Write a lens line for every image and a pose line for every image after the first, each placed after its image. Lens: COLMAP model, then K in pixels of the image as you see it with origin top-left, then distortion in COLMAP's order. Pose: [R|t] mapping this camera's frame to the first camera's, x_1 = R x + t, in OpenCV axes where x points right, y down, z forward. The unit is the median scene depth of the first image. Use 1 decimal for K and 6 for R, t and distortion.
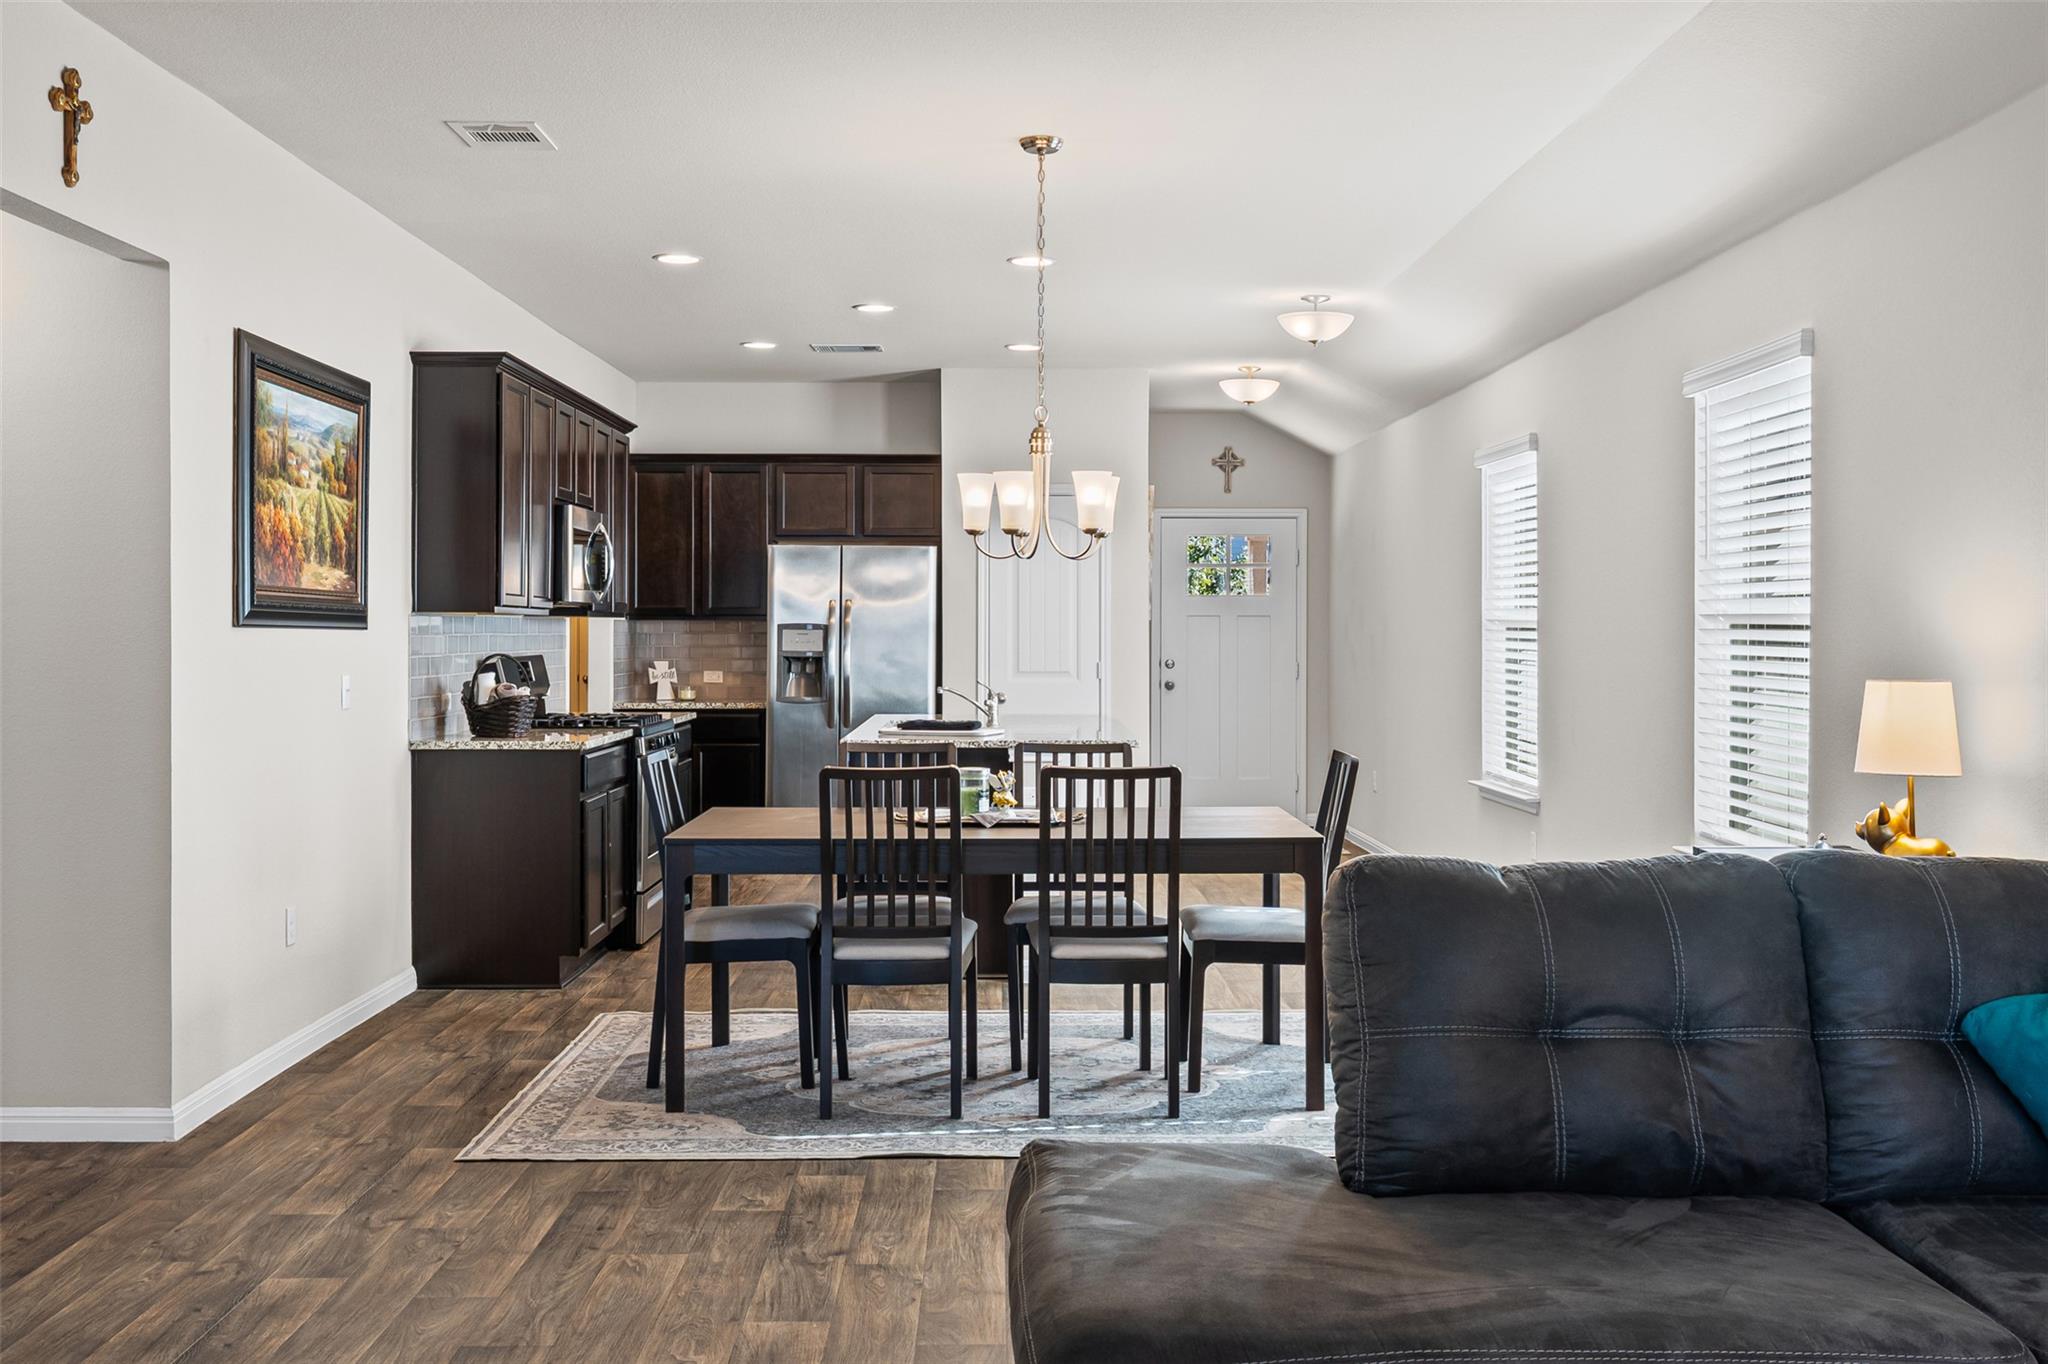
lens RADIAL K [[1956.7, 0, 1000.2], [0, 1956.7, 636.6], [0, 0, 1]] dist [0.005025, 0.000000]
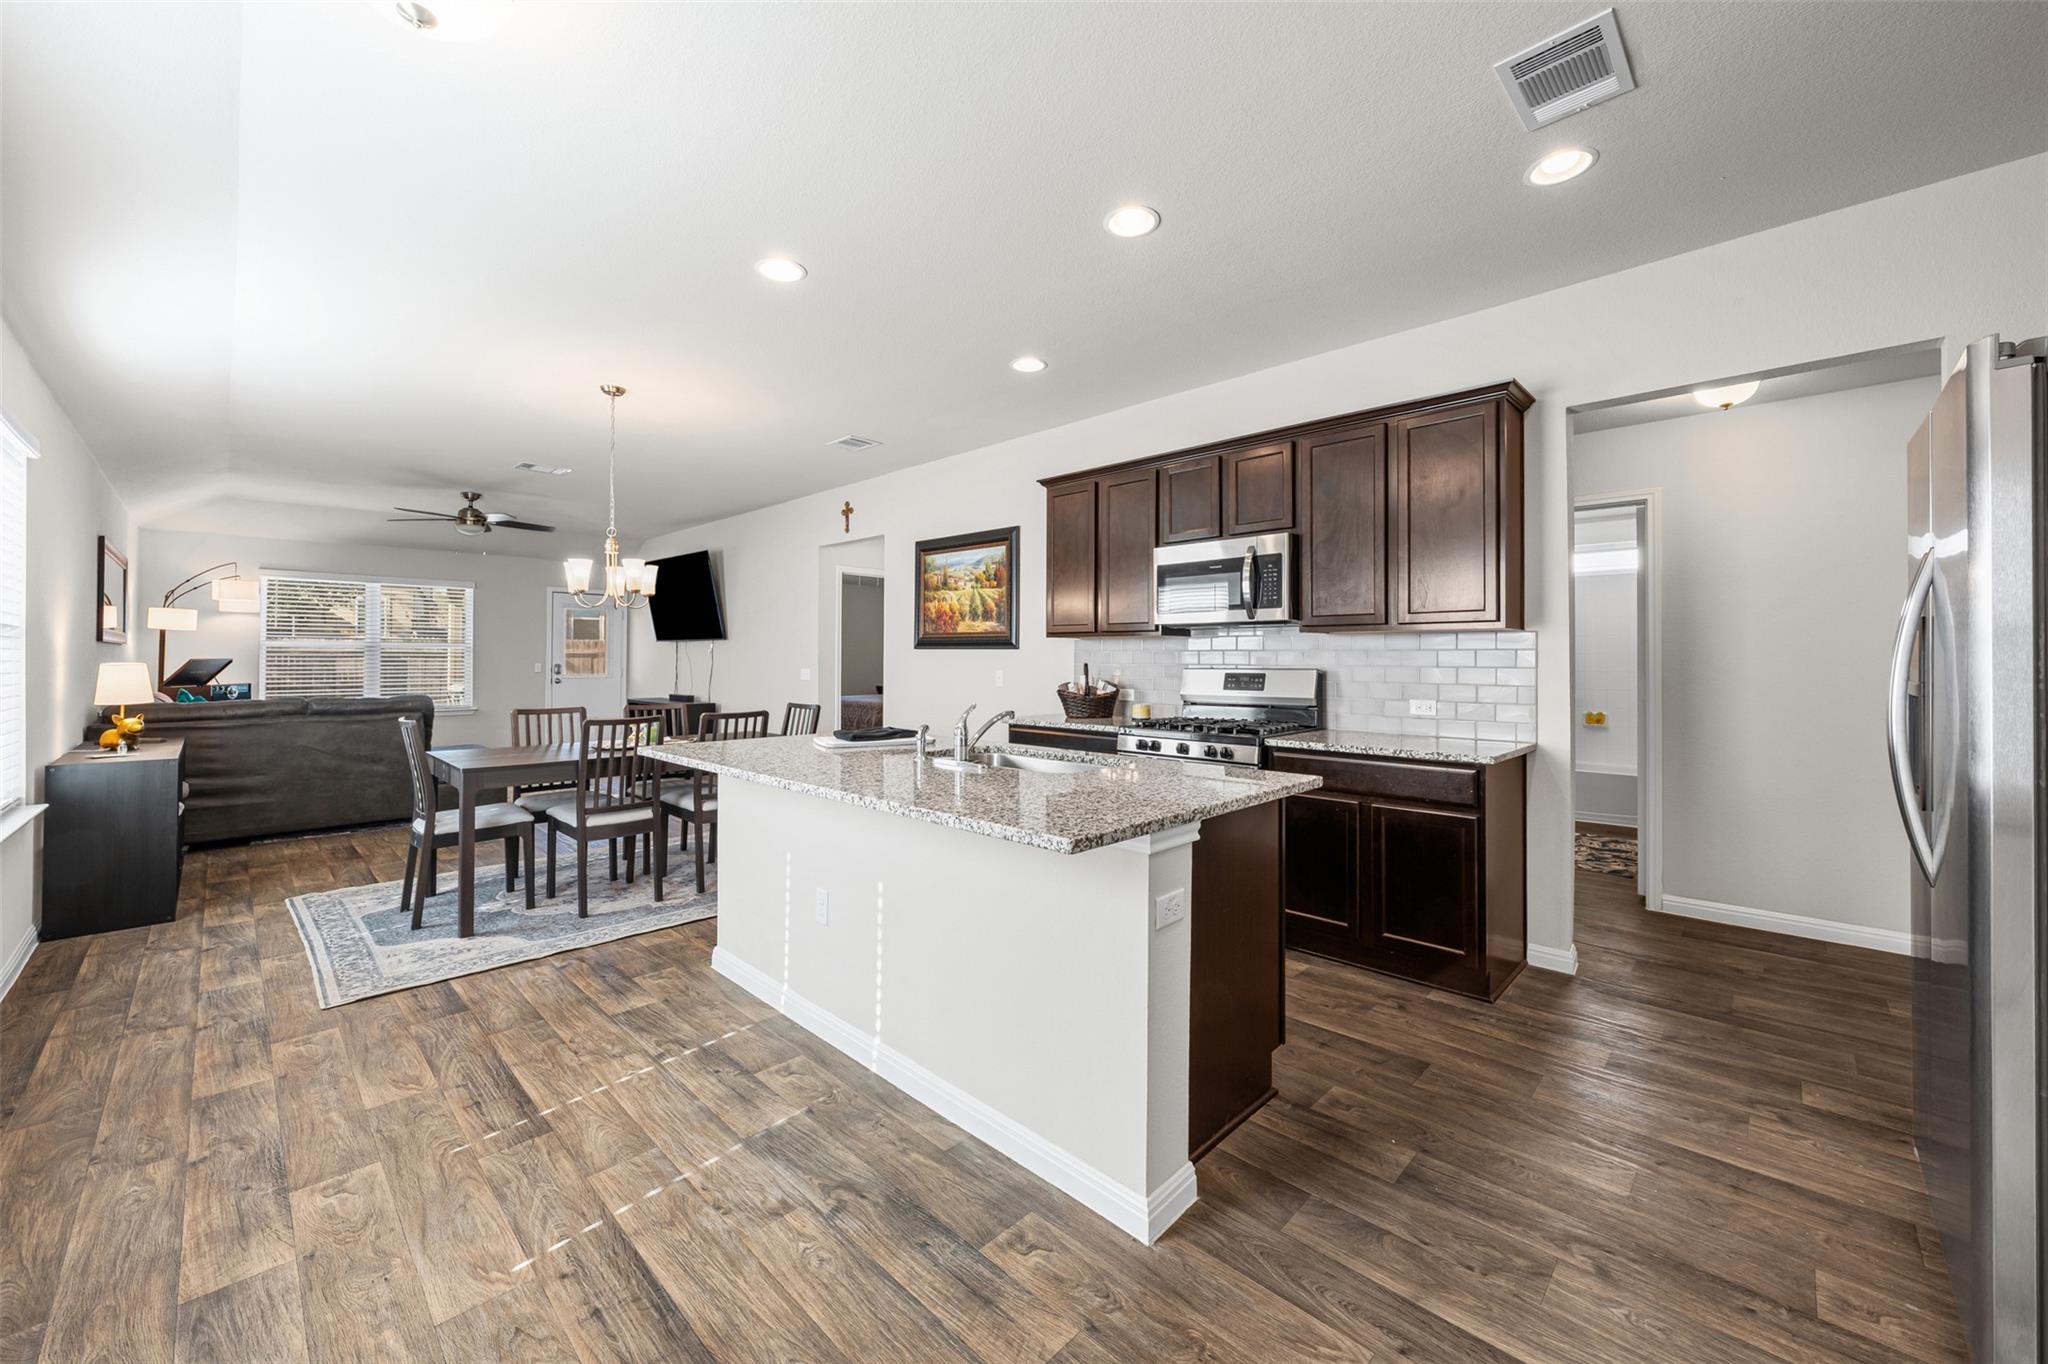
lens RADIAL K [[785.8, 0, 1005.8], [0, 785.8, 652.5], [0, 0, 1]] dist [0.013966, -0.000325]
pose [[-0.716752, -0.010775, -0.697245, 0.266781], [-0.007655, 0.999942, -0.007584, 0.006064], [0.697286, -0.000099, -0.716793, 1.727154]]
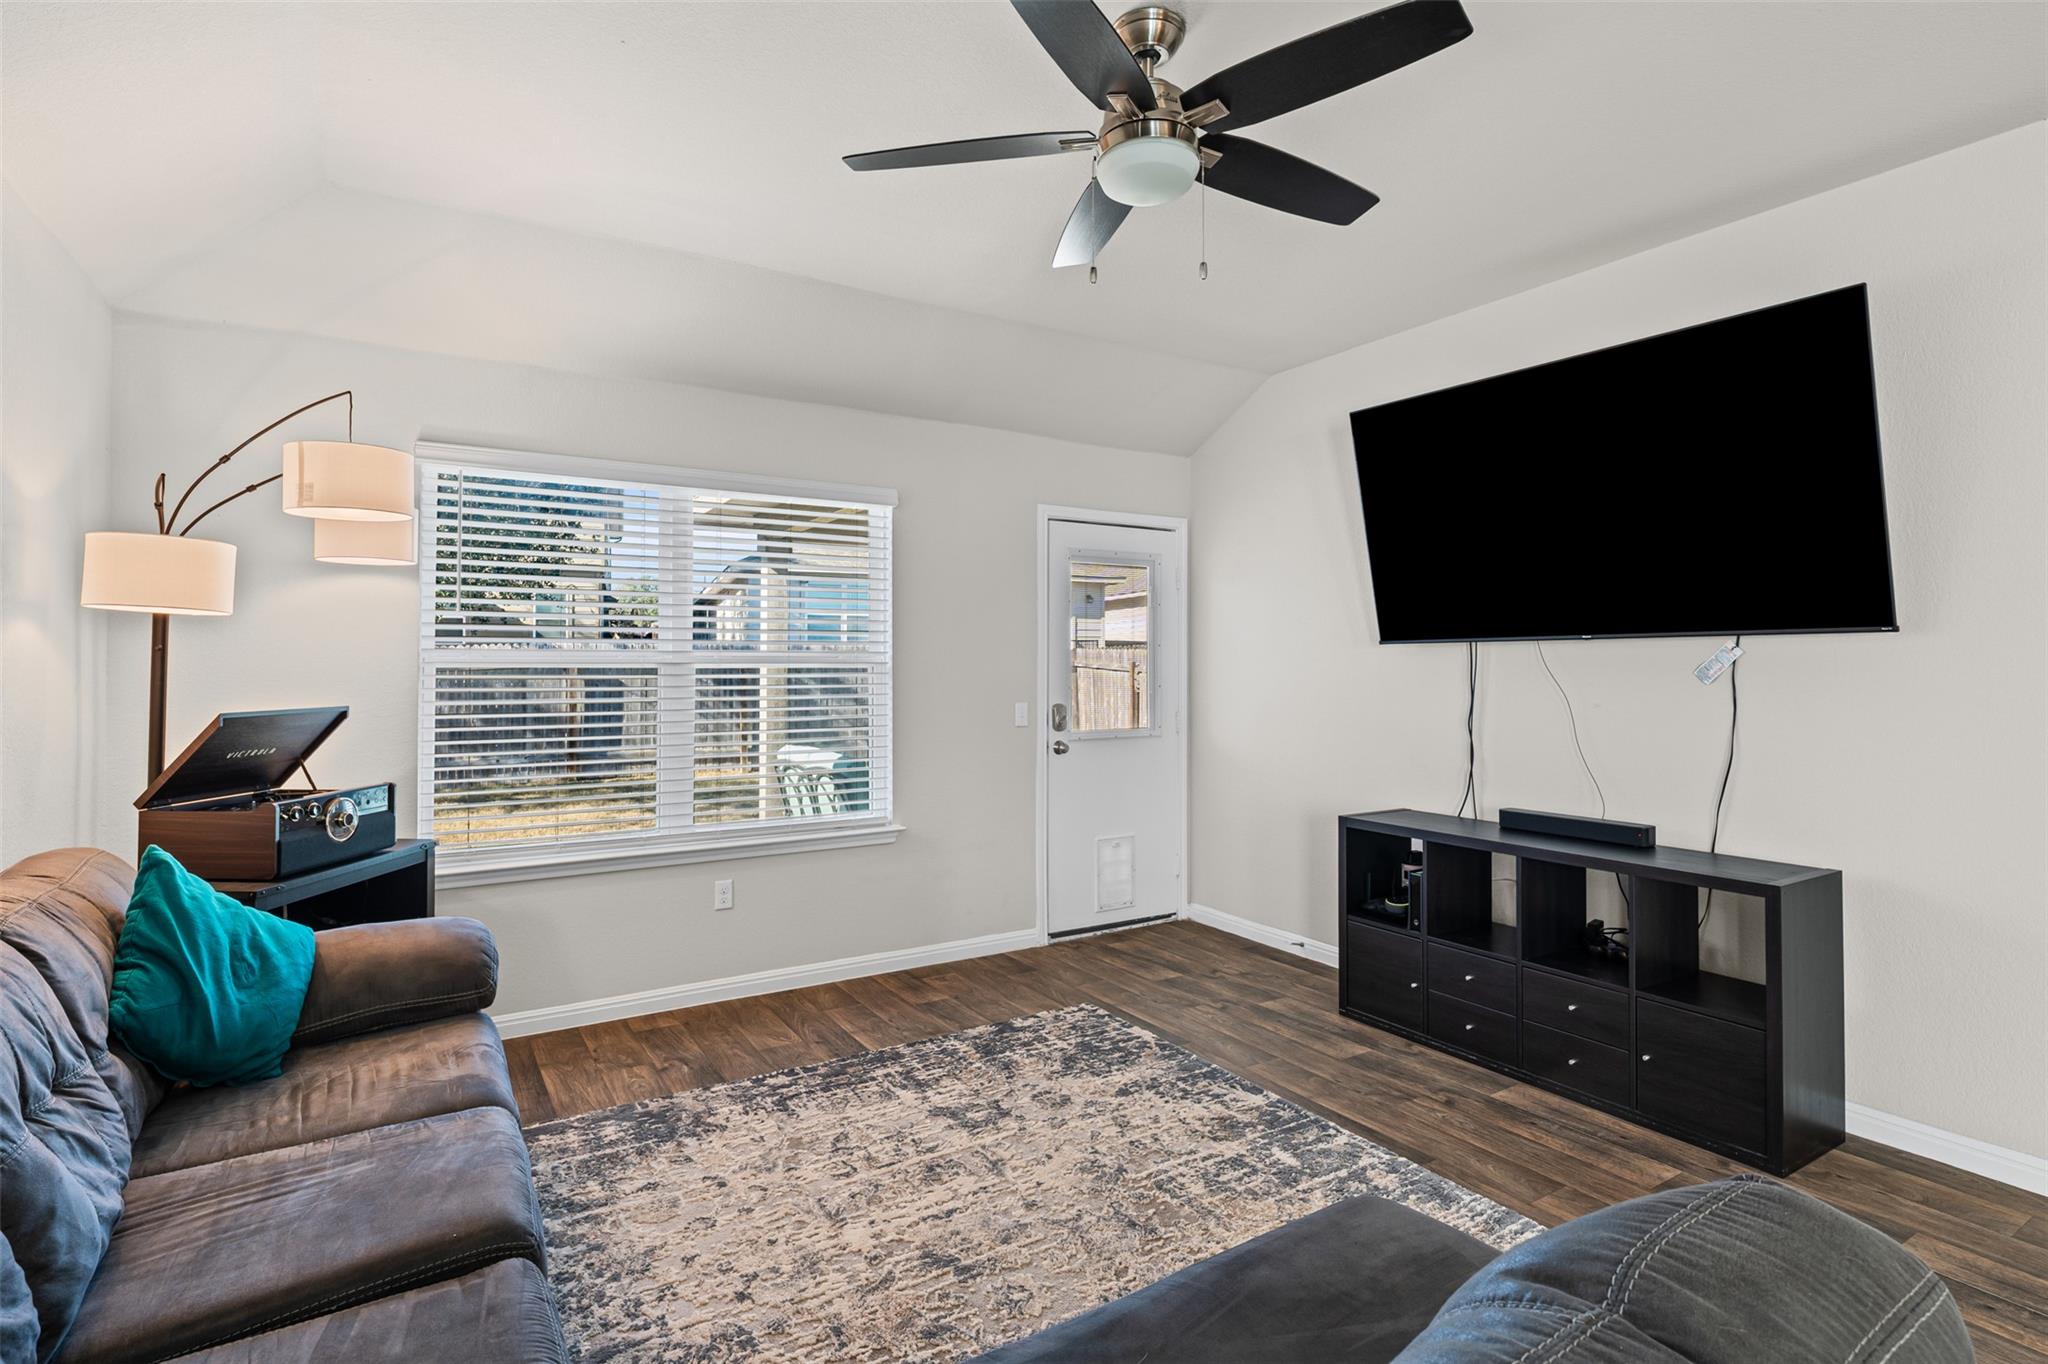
lens RADIAL K [[1005.7, 0, 1025.1], [0, 1005.7, 642.3], [0, 0, 1]] dist [-0.001657, -0.000060]
pose [[-0.849219, -0.013403, -0.527871, 0.242593], [-0.001696, 0.999742, -0.022656, -0.006628], [0.528038, -0.018345, -0.849023, 0.562072]]
